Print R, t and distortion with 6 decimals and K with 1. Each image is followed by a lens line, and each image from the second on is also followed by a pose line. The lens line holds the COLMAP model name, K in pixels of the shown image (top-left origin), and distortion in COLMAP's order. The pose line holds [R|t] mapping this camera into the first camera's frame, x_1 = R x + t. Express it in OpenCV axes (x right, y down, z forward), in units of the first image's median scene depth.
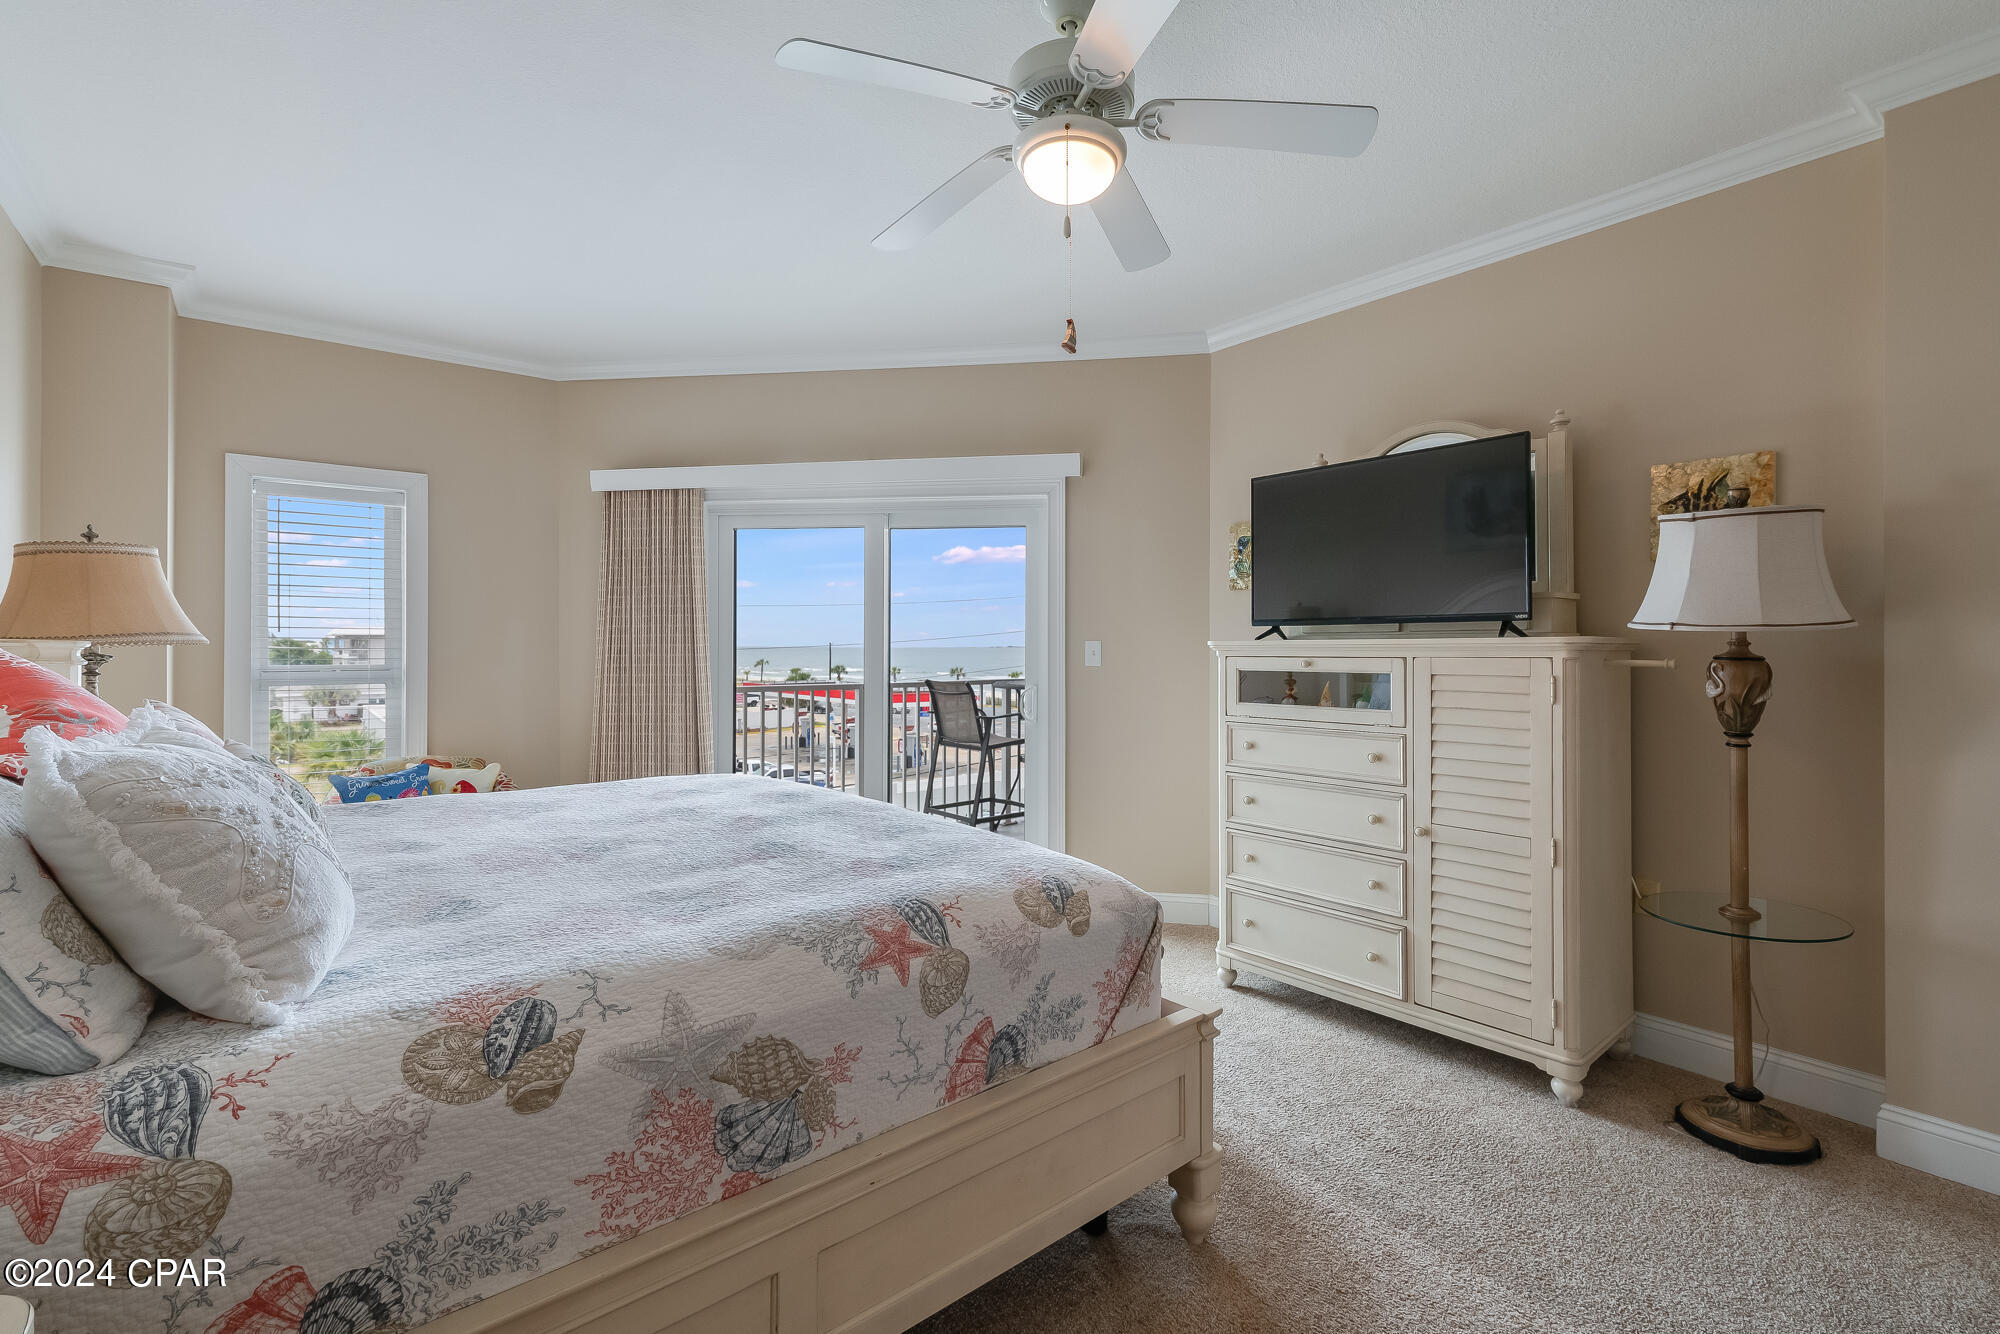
lens RADIAL K [[883.7, 0, 1005.8], [0, 883.7, 632.2], [0, 0, 1]] dist [0.004113, -0.000713]
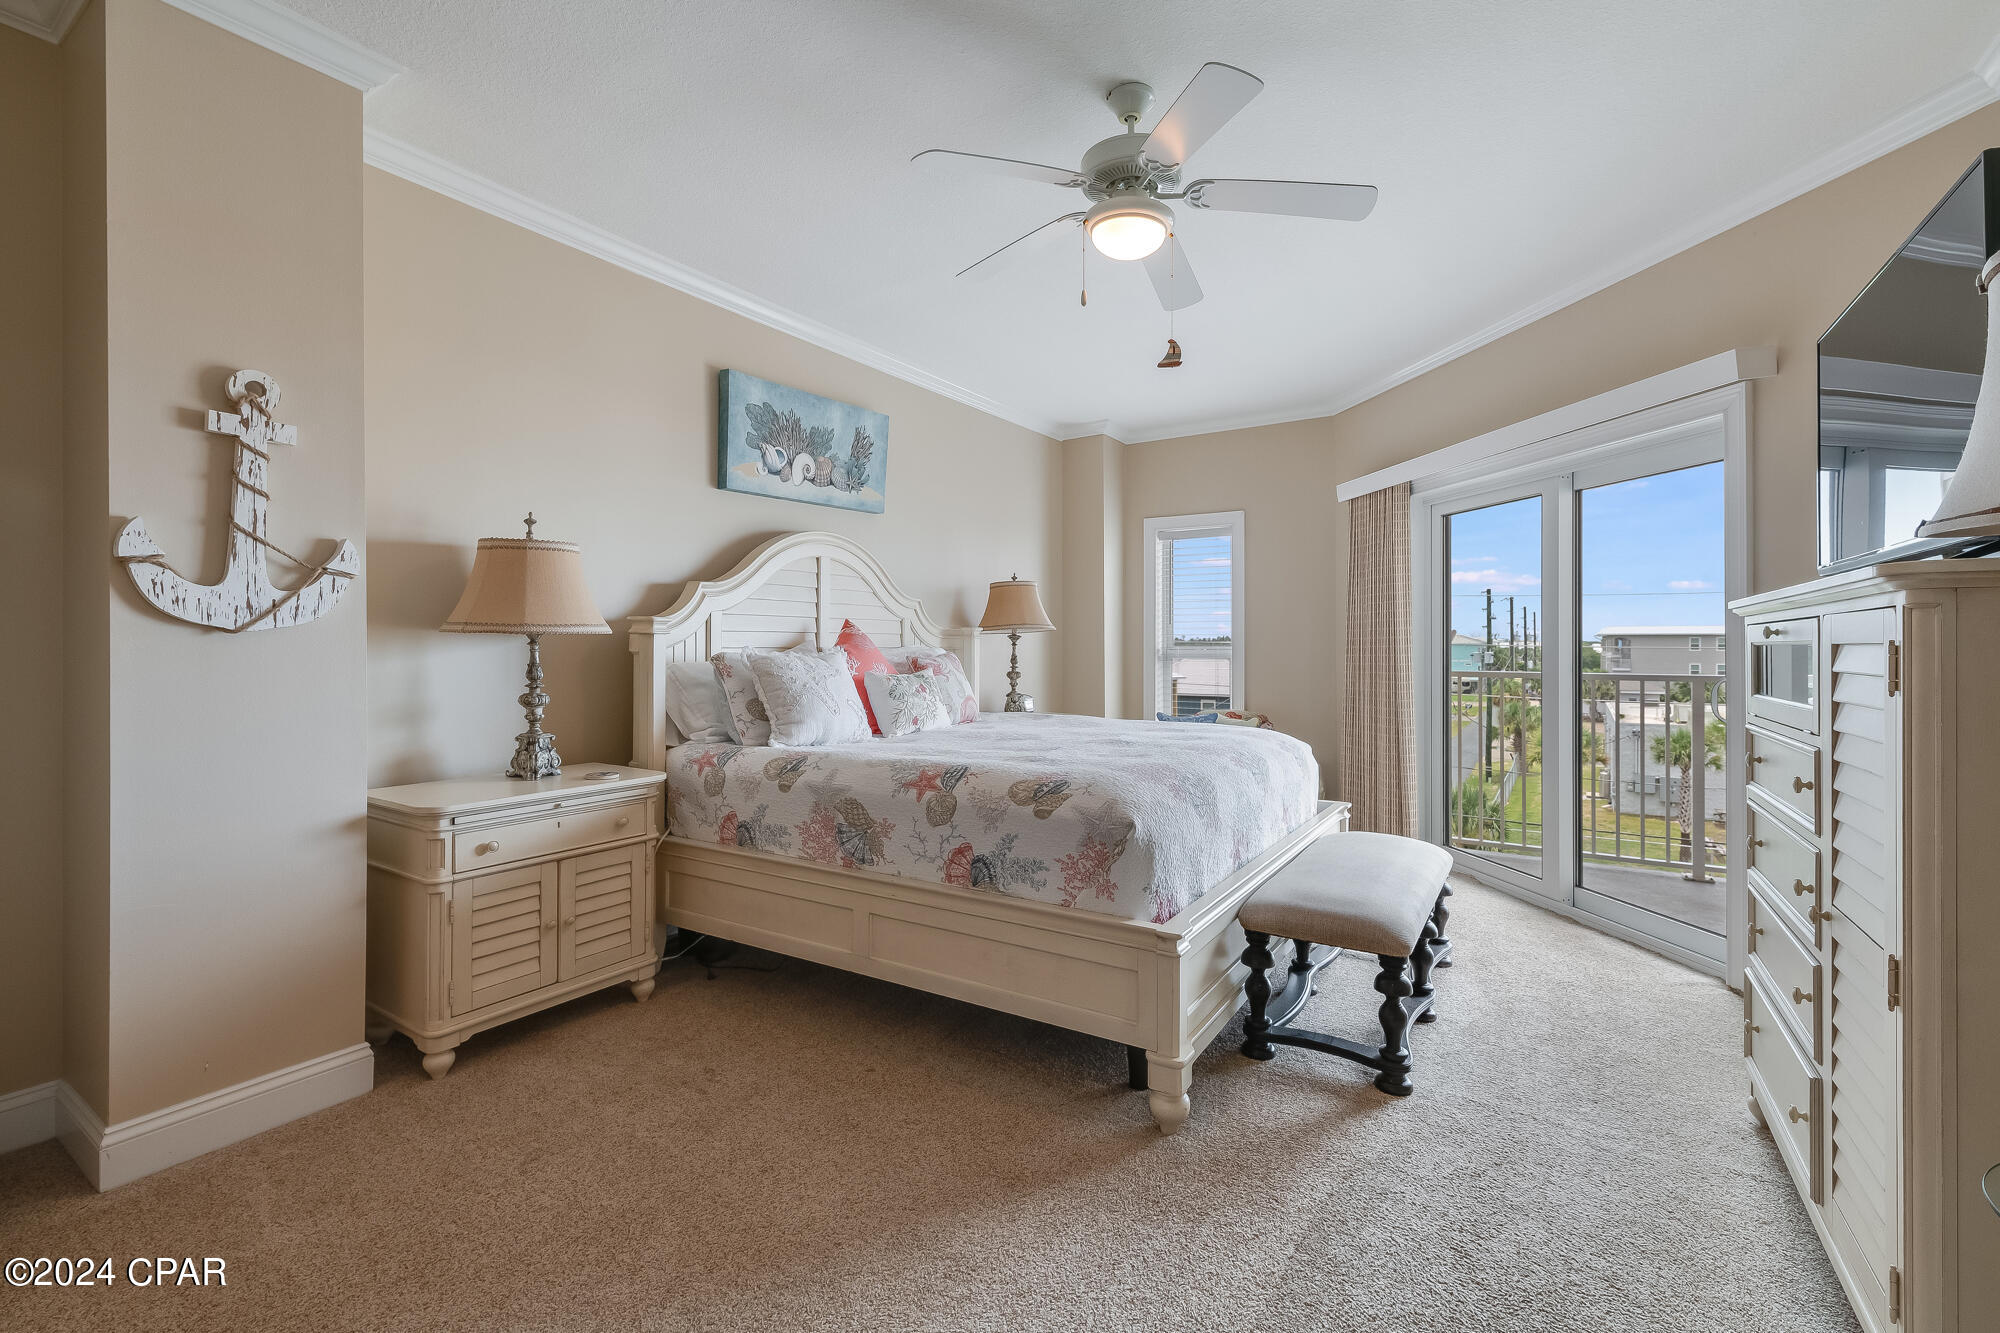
lens RADIAL K [[883.7, 0, 1012.4], [0, 883.7, 634.3], [0, 0, 1]] dist [0.004113, -0.000713]
pose [[0.310086, -0.013989, -0.950606, 1.632523], [0.016869, 0.999815, -0.009211, 0.074710], [0.950559, -0.013179, 0.310265, 0.613568]]
